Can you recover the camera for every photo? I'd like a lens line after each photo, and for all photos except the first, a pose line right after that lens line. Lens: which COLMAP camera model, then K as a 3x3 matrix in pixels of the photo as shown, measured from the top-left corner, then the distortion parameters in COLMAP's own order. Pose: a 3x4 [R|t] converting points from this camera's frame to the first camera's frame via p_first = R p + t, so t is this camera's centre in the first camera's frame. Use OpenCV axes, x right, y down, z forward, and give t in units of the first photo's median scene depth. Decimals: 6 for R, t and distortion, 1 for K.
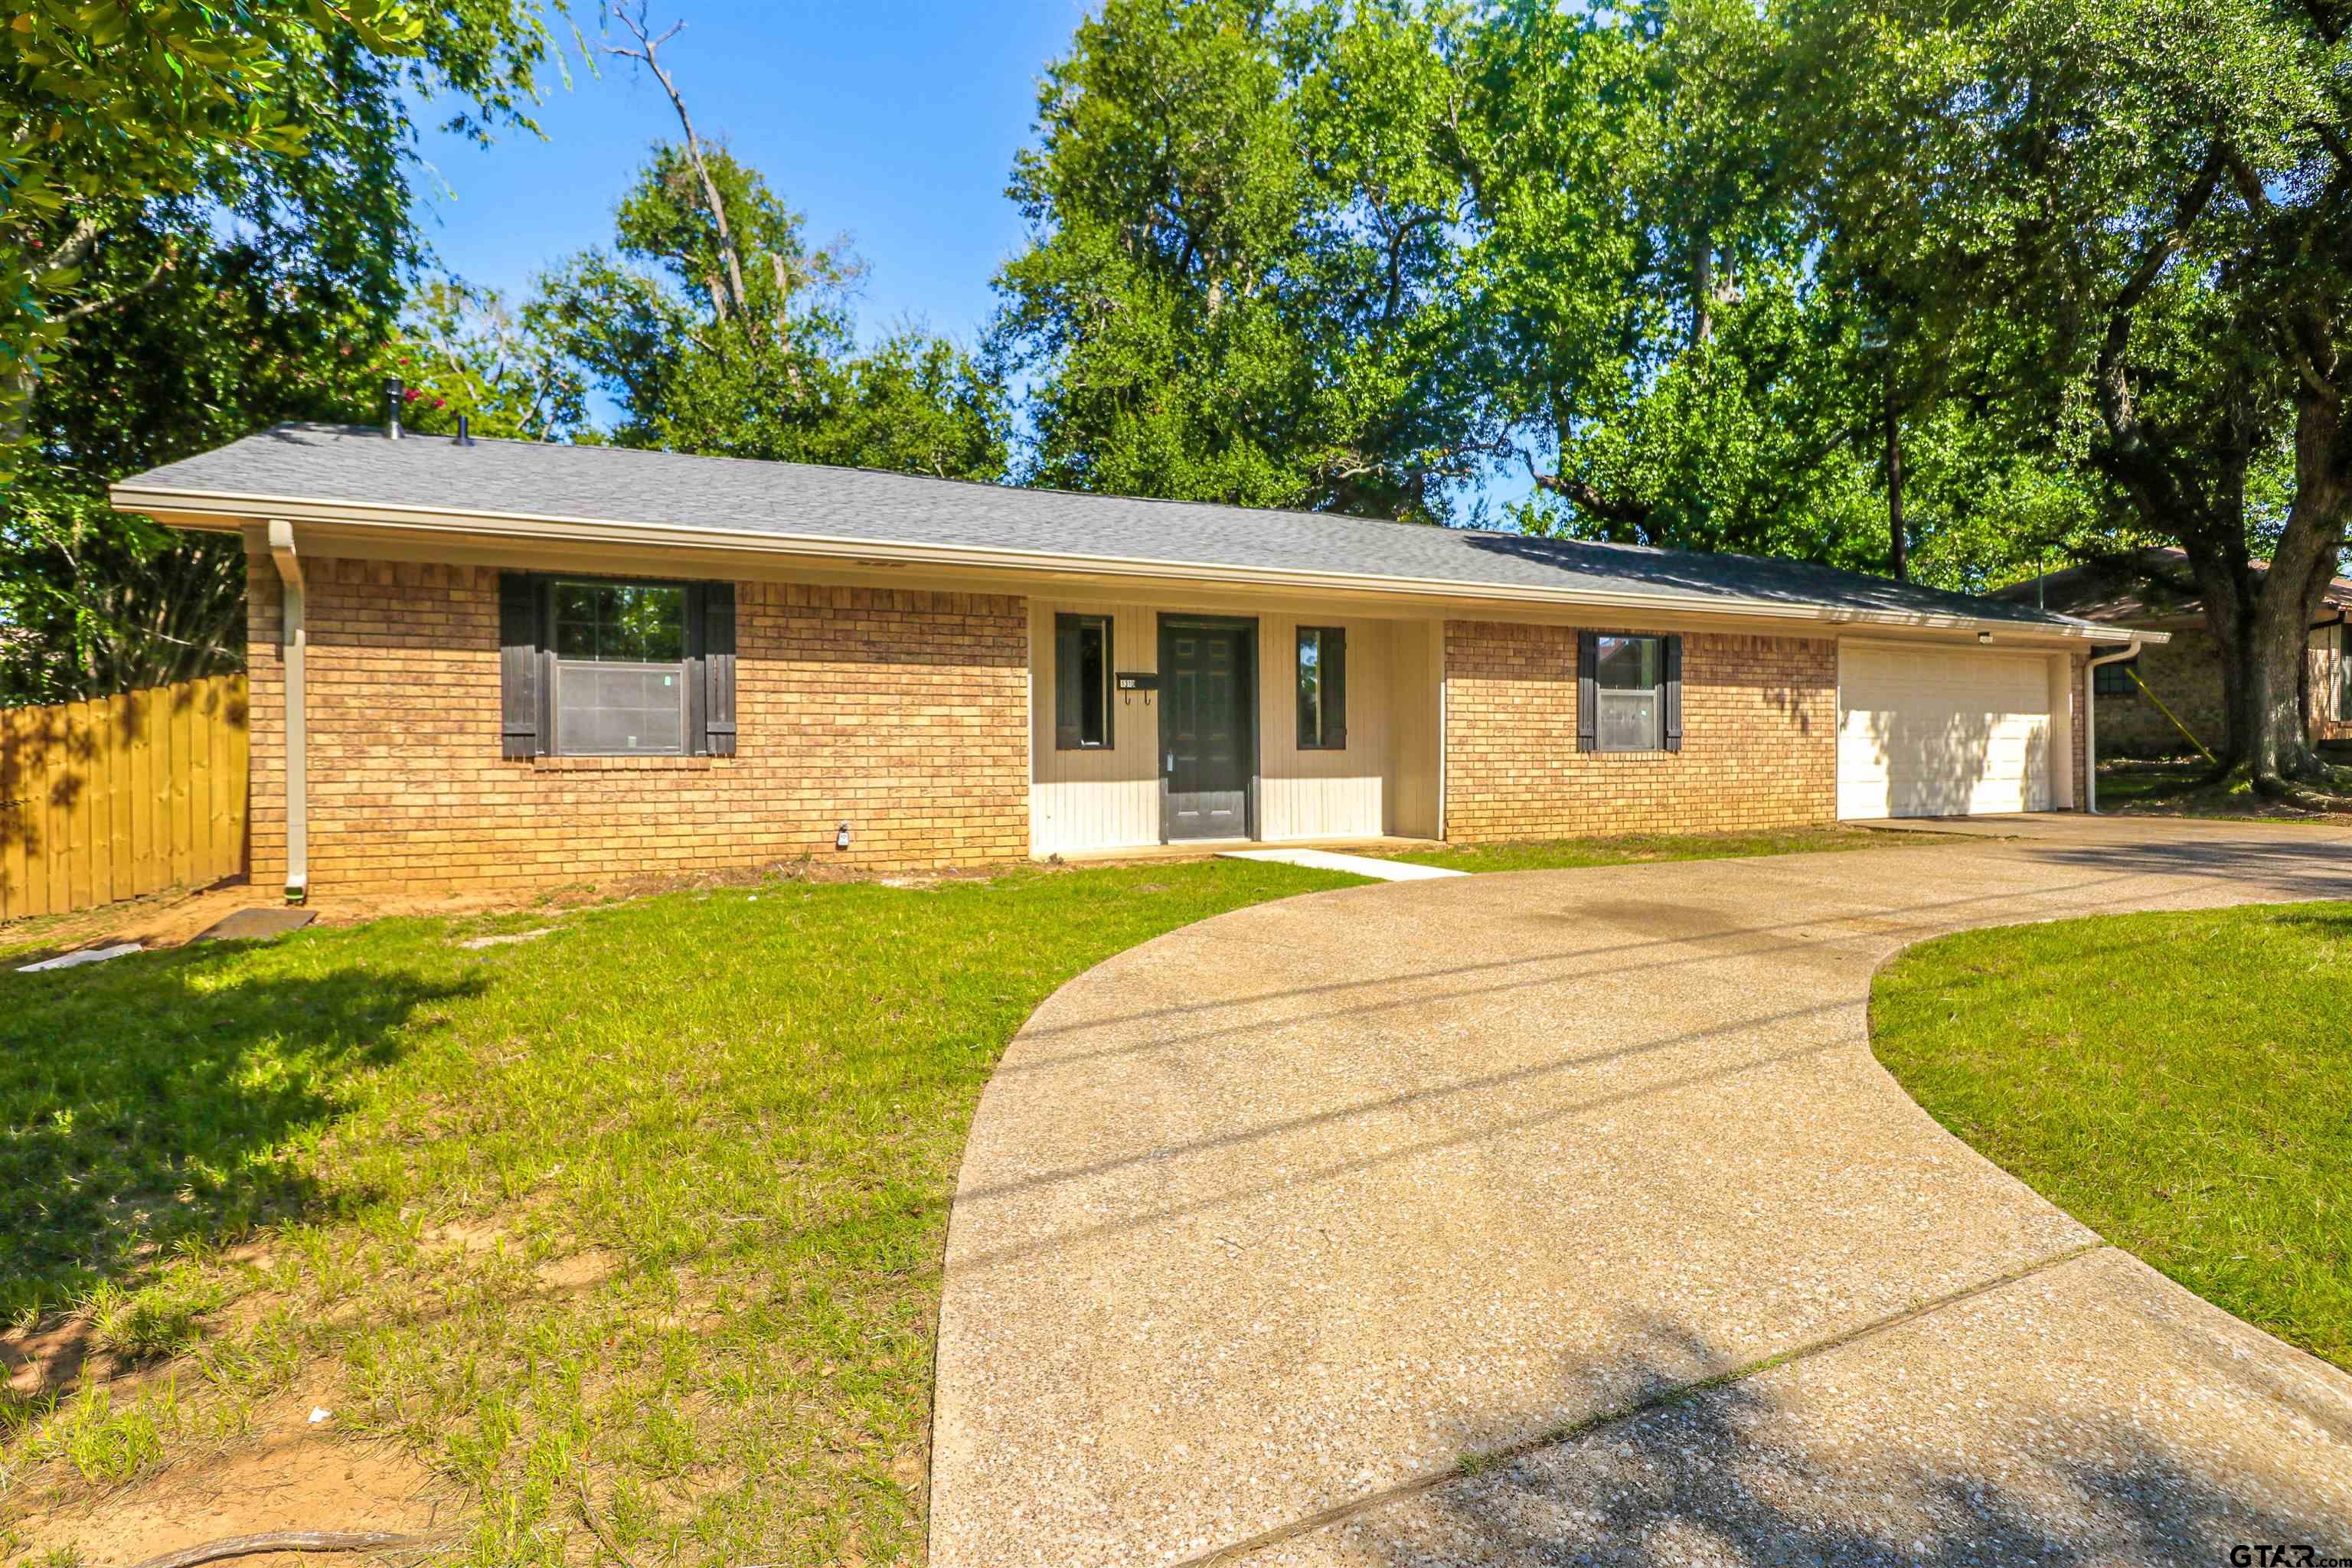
lens RADIAL K [[1319.5, 0, 1174.6], [0, 1319.5, 761.7], [0, 0, 1]] dist [0.010540, -0.000005]
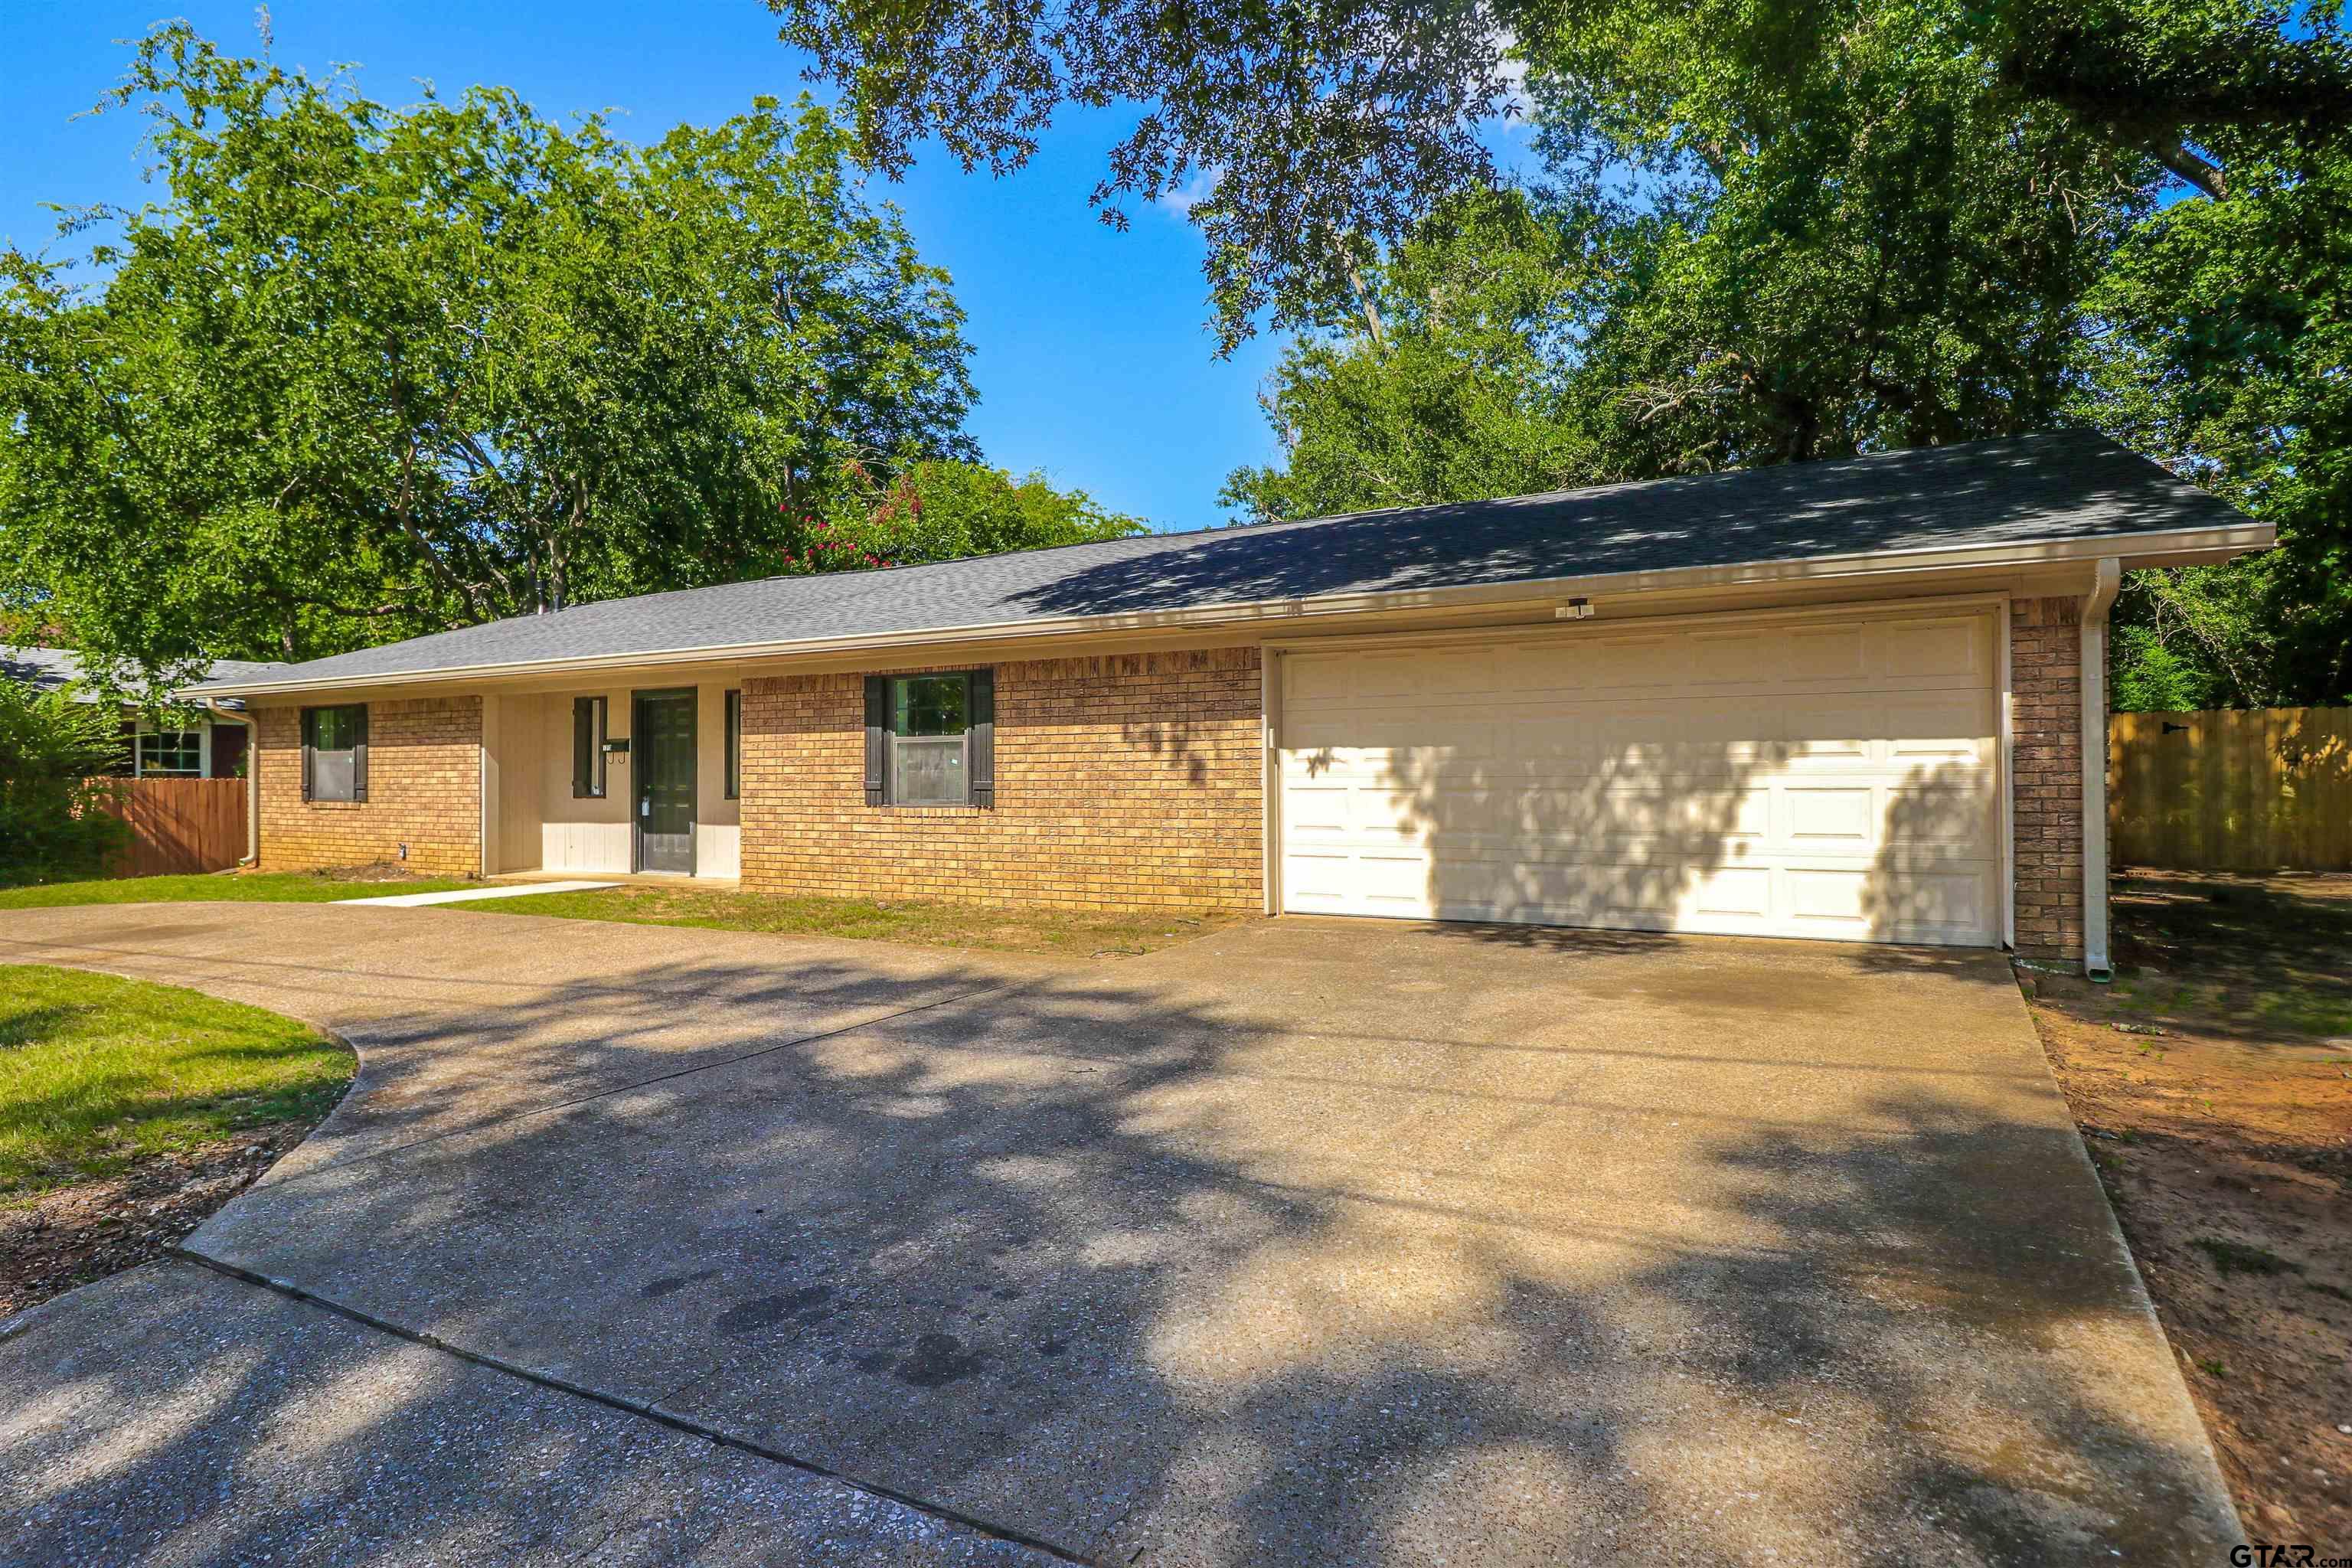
lens RADIAL K [[1319.5, 0, 1174.6], [0, 1319.5, 761.7], [0, 0, 1]] dist [0.010540, -0.000005]
pose [[0.520476, -0.005103, -0.853861, 1.224291], [0.000178, 0.999983, -0.005868, -0.033418], [0.853876, 0.002902, 0.520468, 0.708288]]
